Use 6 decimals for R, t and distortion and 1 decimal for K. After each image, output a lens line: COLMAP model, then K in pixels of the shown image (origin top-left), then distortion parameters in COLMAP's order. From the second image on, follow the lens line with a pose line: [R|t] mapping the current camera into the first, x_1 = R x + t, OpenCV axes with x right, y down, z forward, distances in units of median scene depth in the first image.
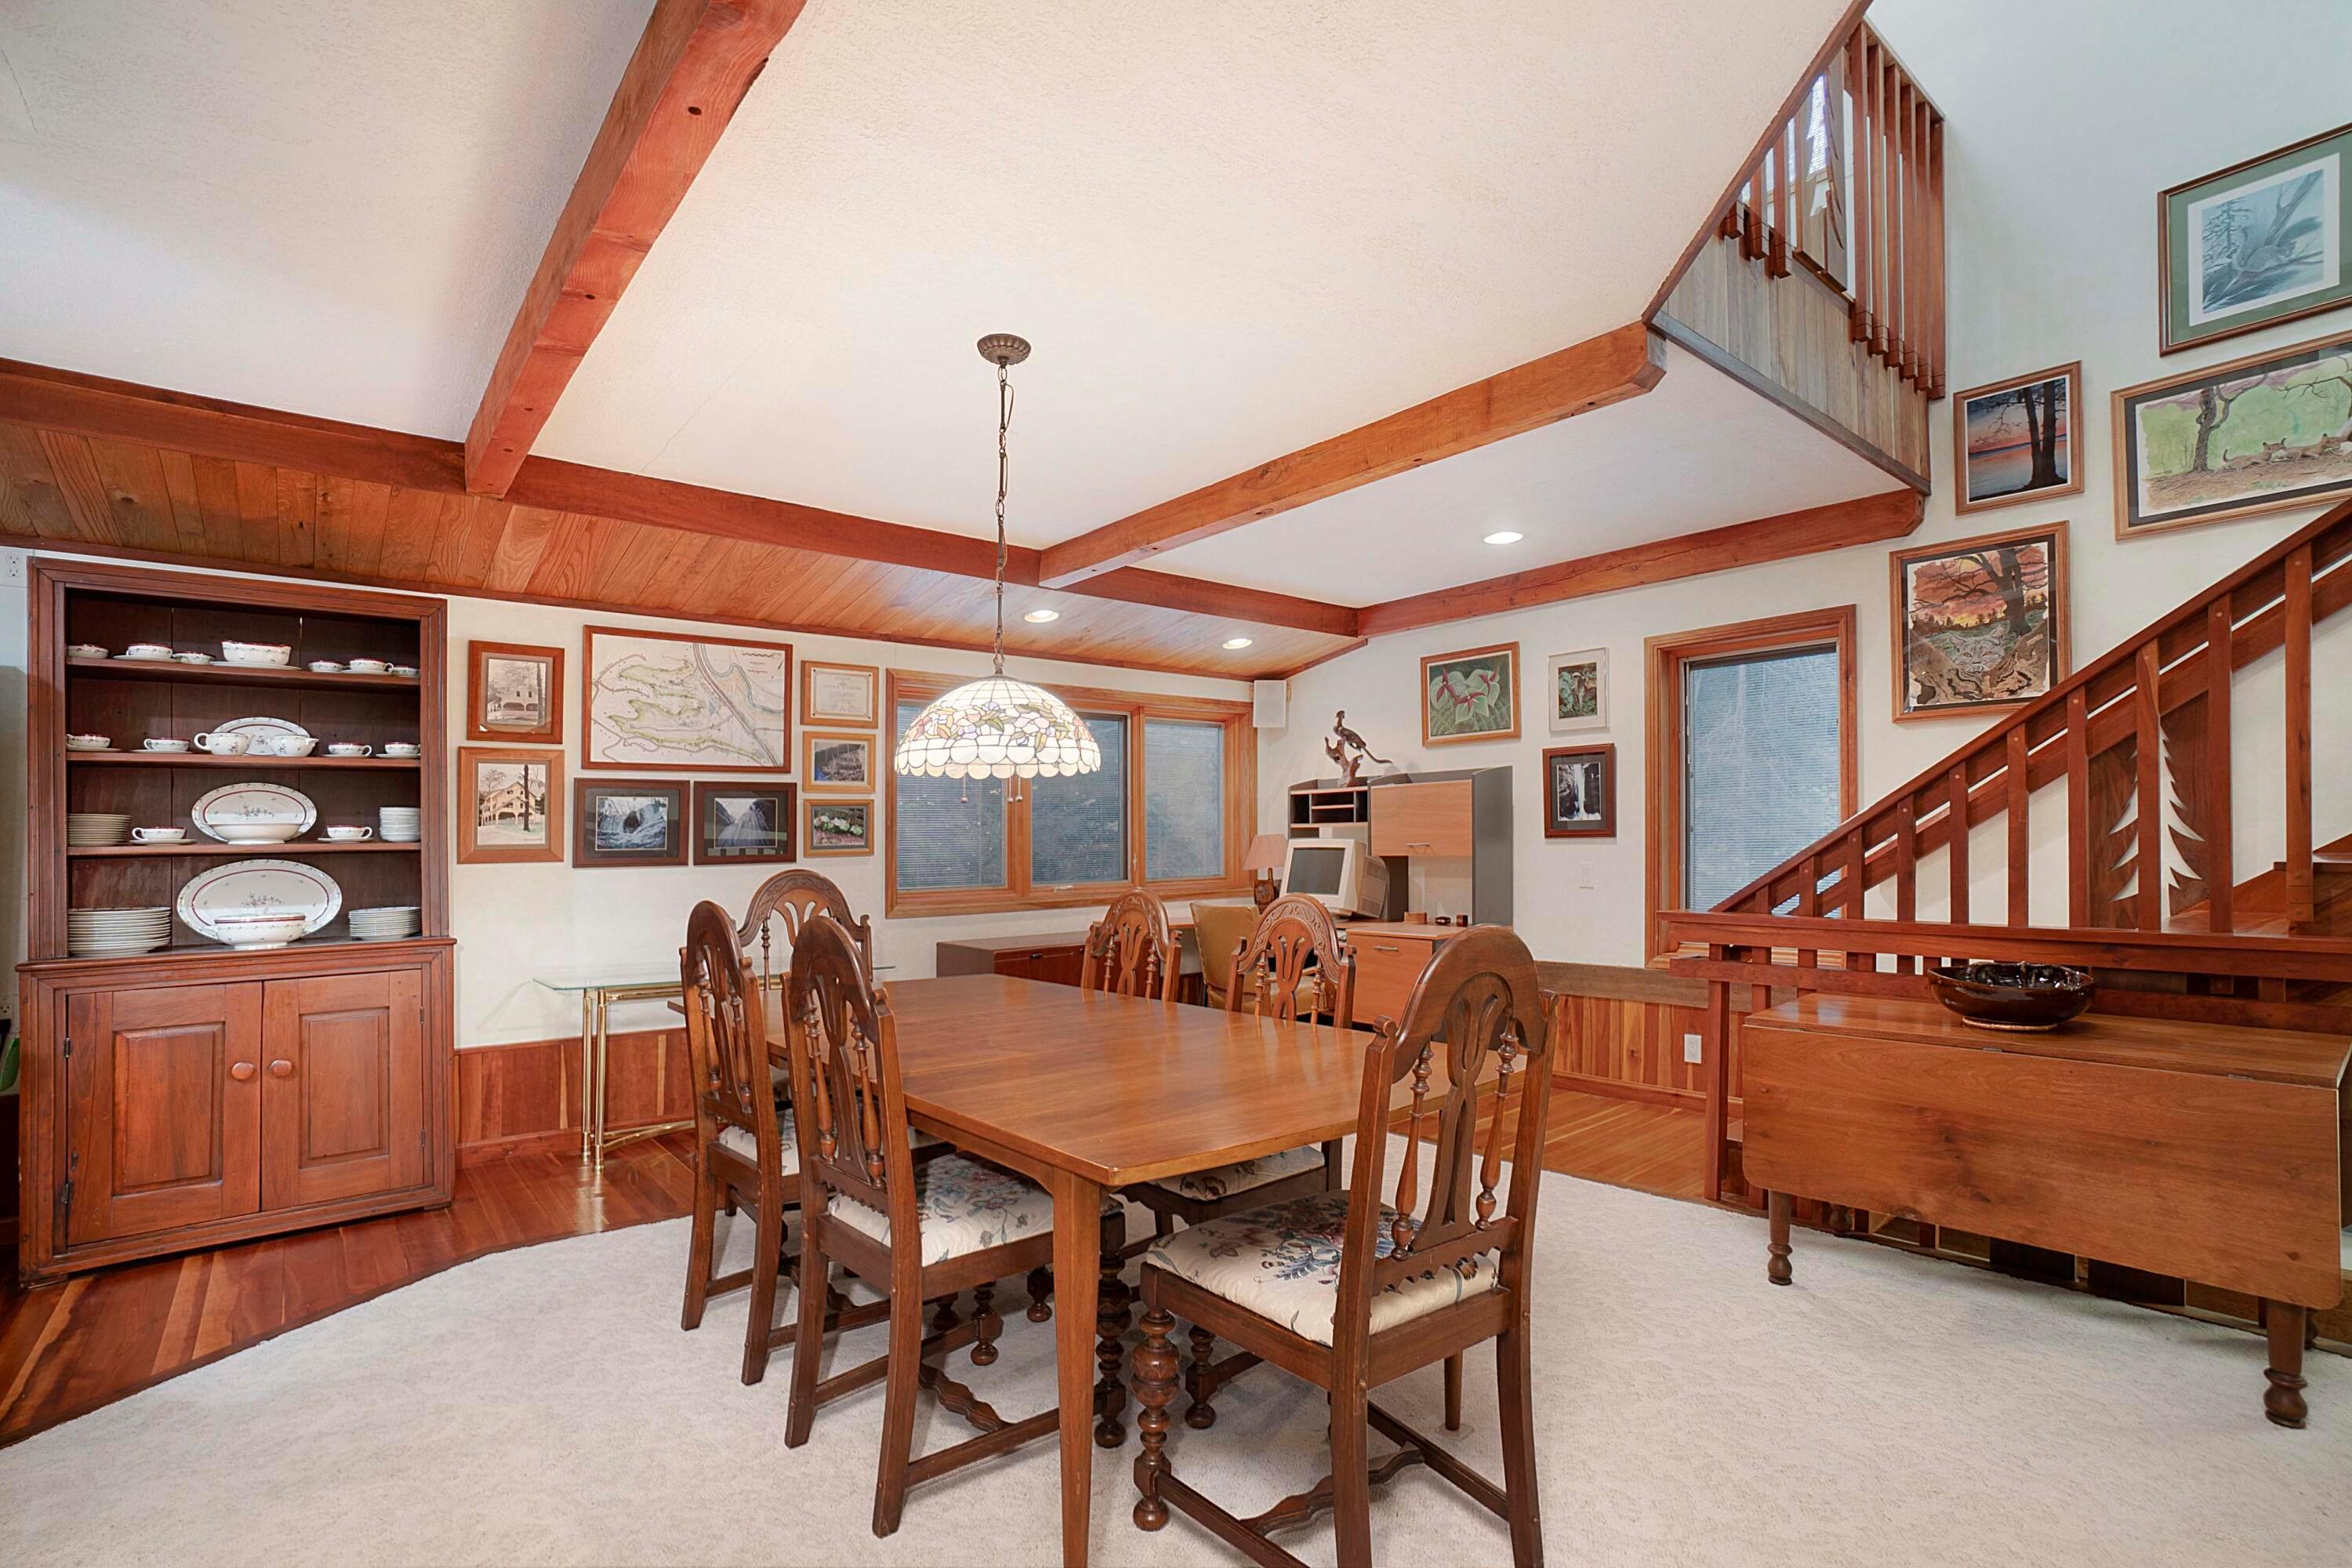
lens RADIAL K [[1059.4, 0, 1221.9], [0, 1059.4, 858.3], [0, 0, 1]] dist [-0.049085, 0.011375]
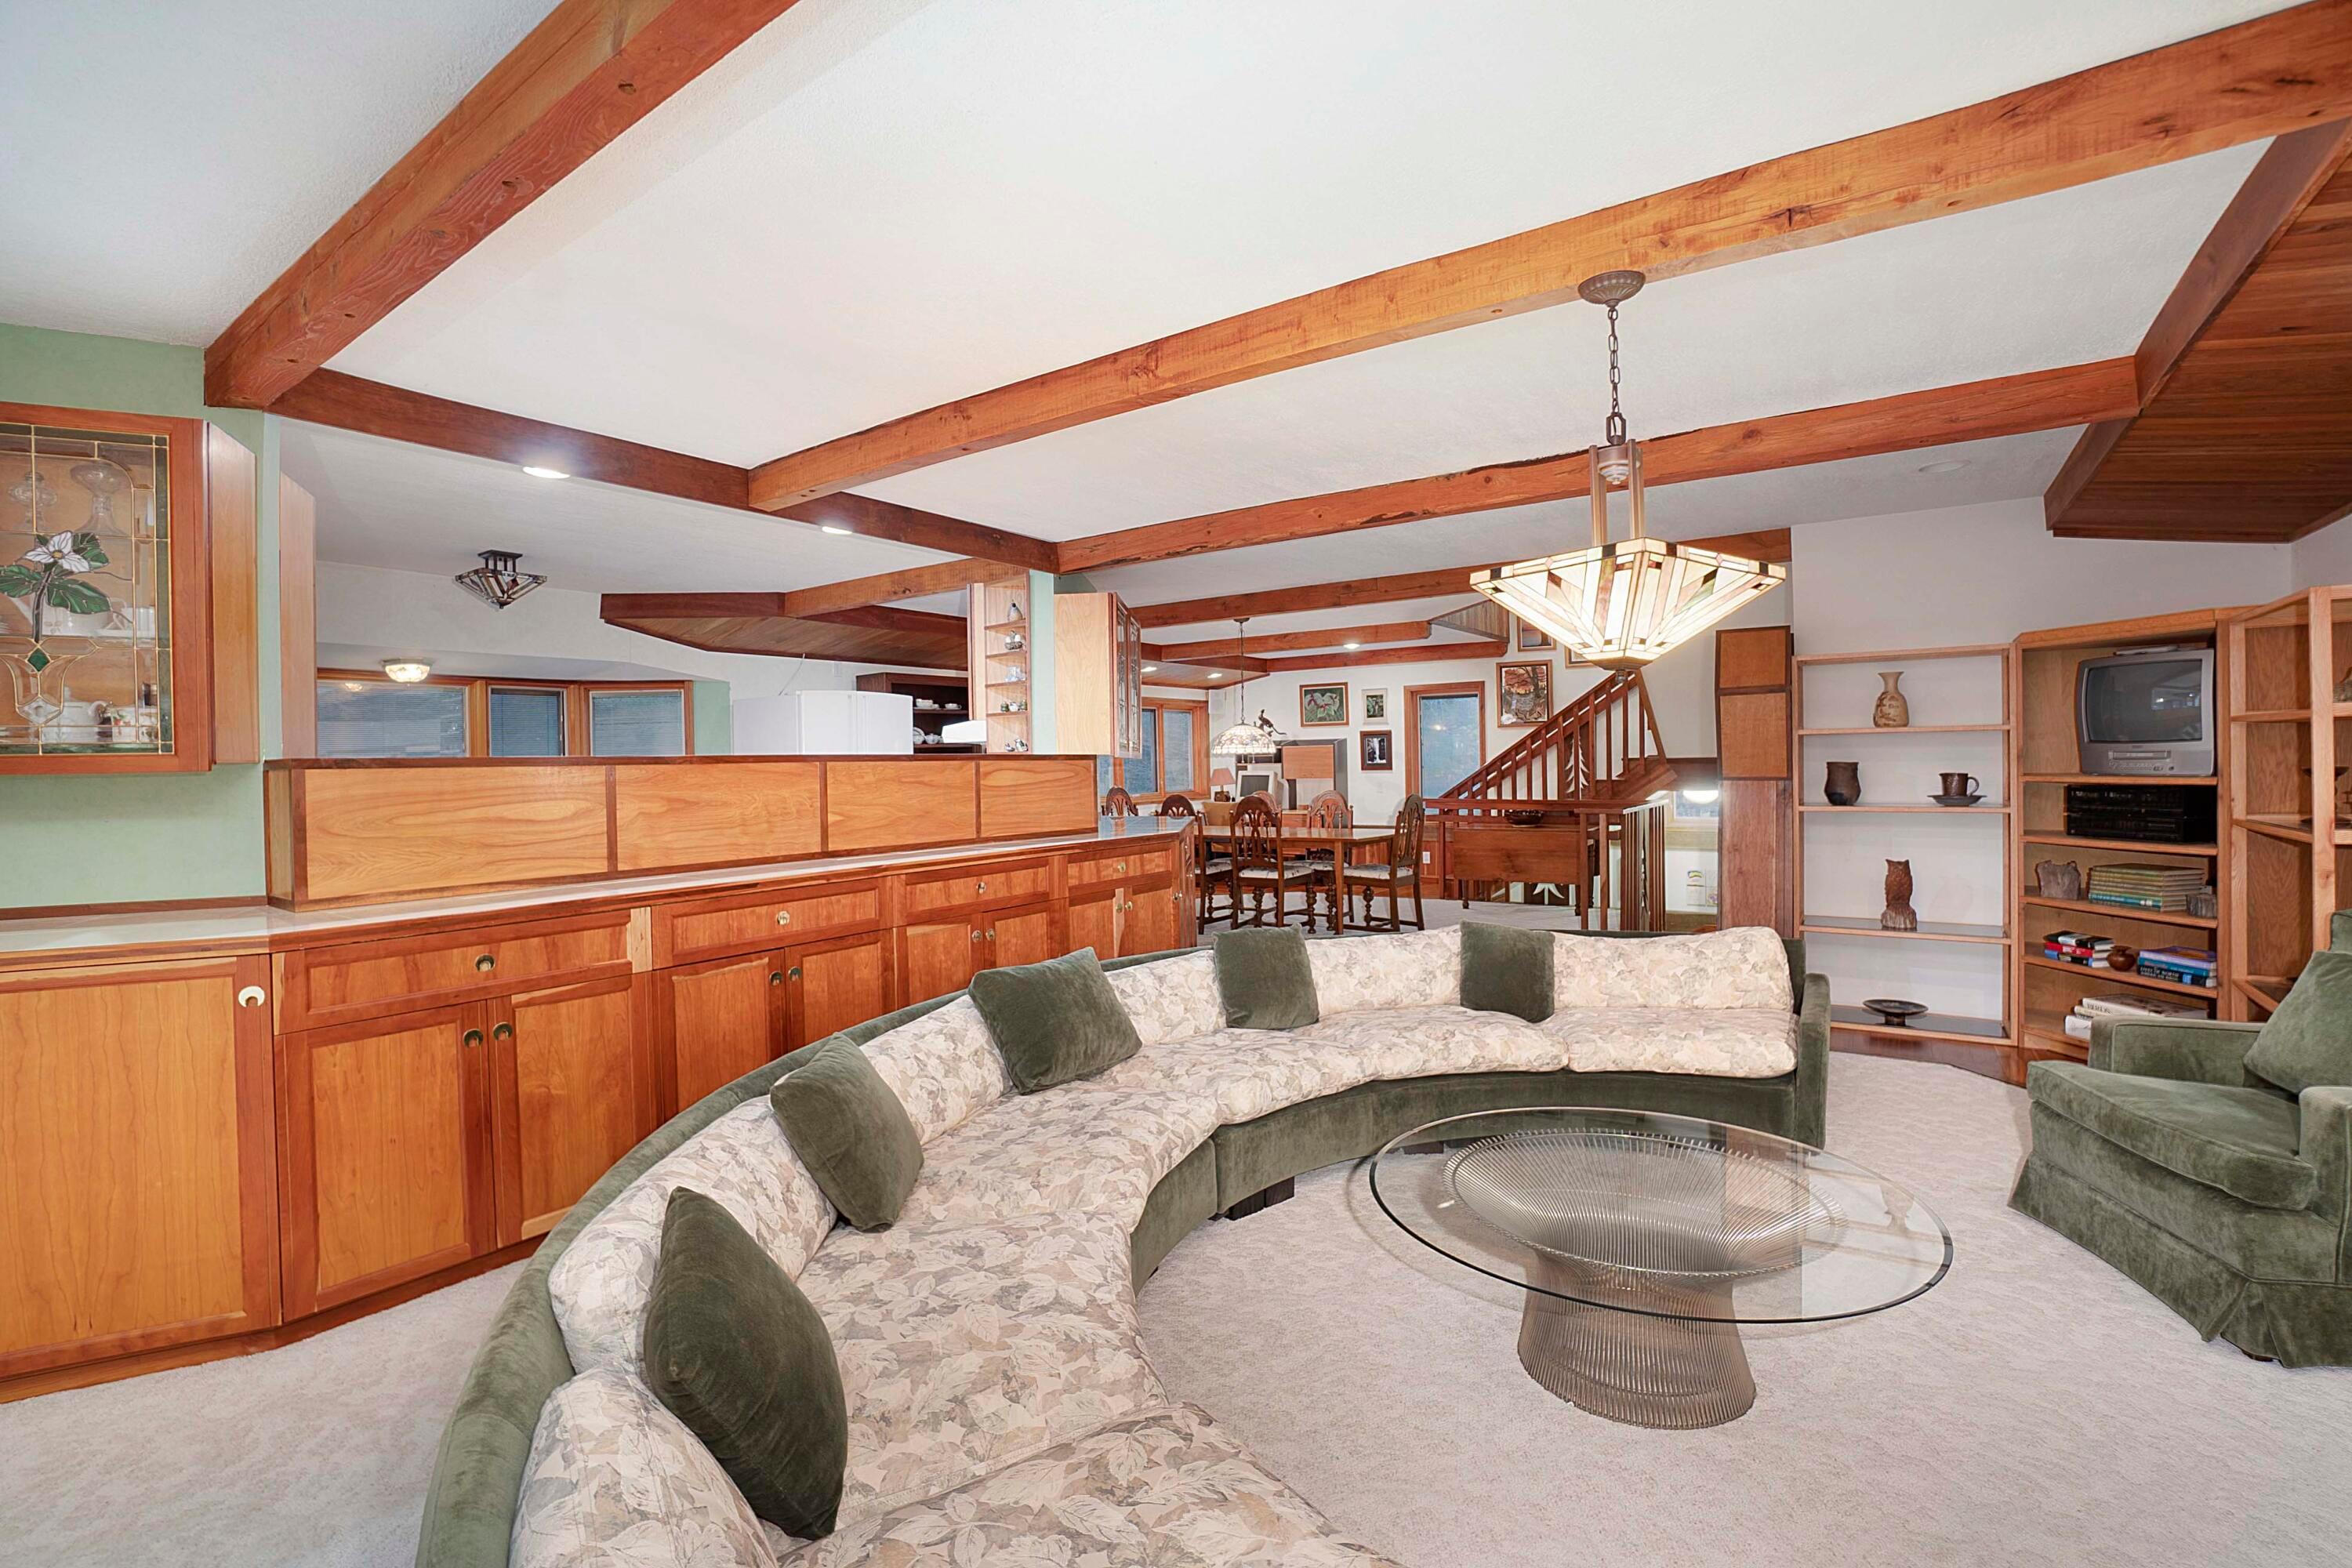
lens RADIAL K [[1059.4, 0, 1166.3], [0, 1059.4, 763.5], [0, 0, 1]] dist [-0.049085, 0.011375]
pose [[0.970052, -0.006259, 0.242818, -0.690411], [0.008848, 0.999915, -0.009573, -0.016681], [-0.242737, 0.011435, 0.970025, -1.169511]]
